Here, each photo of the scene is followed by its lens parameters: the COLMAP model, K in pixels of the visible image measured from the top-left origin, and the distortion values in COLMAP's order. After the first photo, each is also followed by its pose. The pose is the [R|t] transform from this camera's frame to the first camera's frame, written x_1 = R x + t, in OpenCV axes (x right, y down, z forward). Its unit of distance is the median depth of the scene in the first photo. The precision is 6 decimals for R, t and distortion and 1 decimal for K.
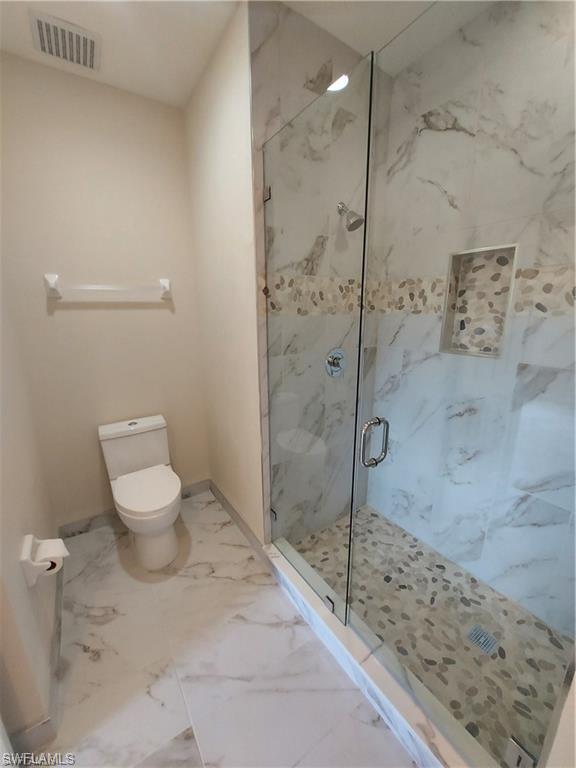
lens RADIAL K [[305.3, 0, 283.4], [0, 305.3, 386.8], [0, 0, 1]] dist [-0.018721, 0.000022]
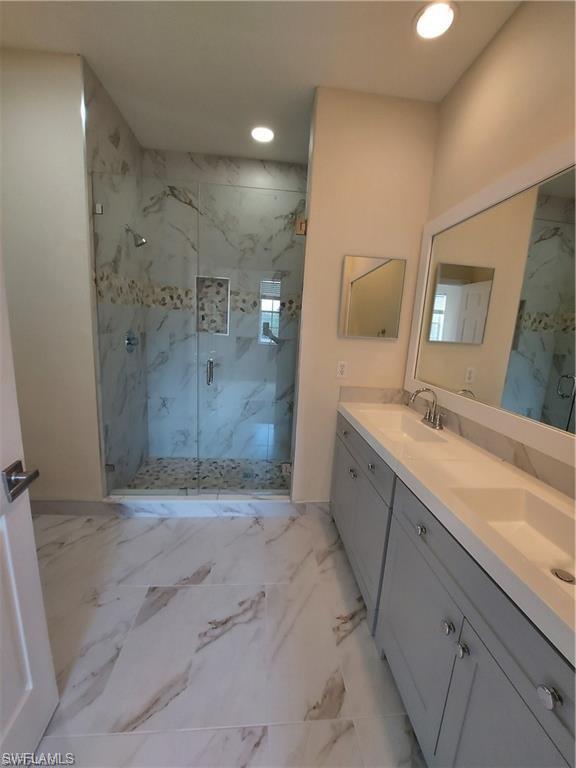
lens RADIAL K [[305.3, 0, 288.4], [0, 305.3, 384.6], [0, 0, 1]] dist [-0.018721, 0.000022]
pose [[0.484277, -0.129372, 0.865297, -0.750372], [0.150772, 0.986551, 0.063120, 0.140591], [-0.861826, 0.099895, 0.497269, -0.253398]]
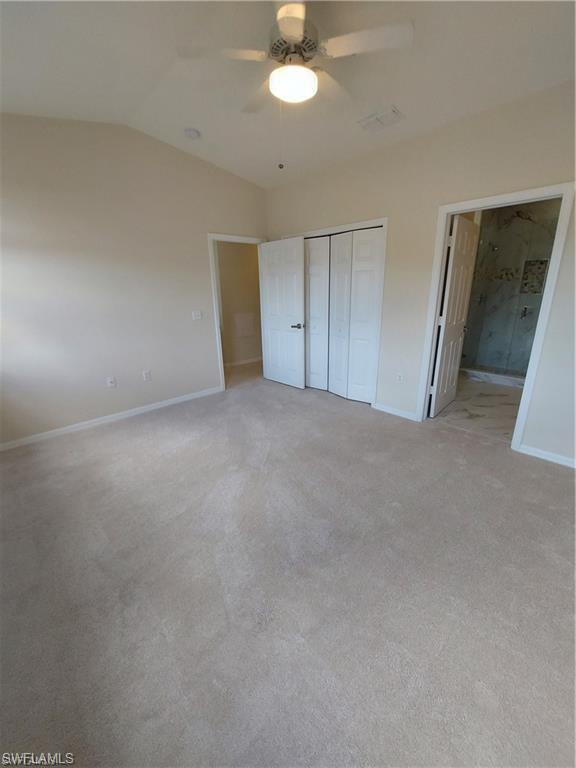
lens RADIAL K [[305.3, 0, 287.9], [0, 305.3, 382.7], [0, 0, 1]] dist [-0.018721, 0.000022]
pose [[0.989683, -0.064398, 0.127987, -2.170175], [0.055284, 0.995759, 0.073536, 0.410720], [-0.132180, -0.065701, 0.989046, -1.674336]]
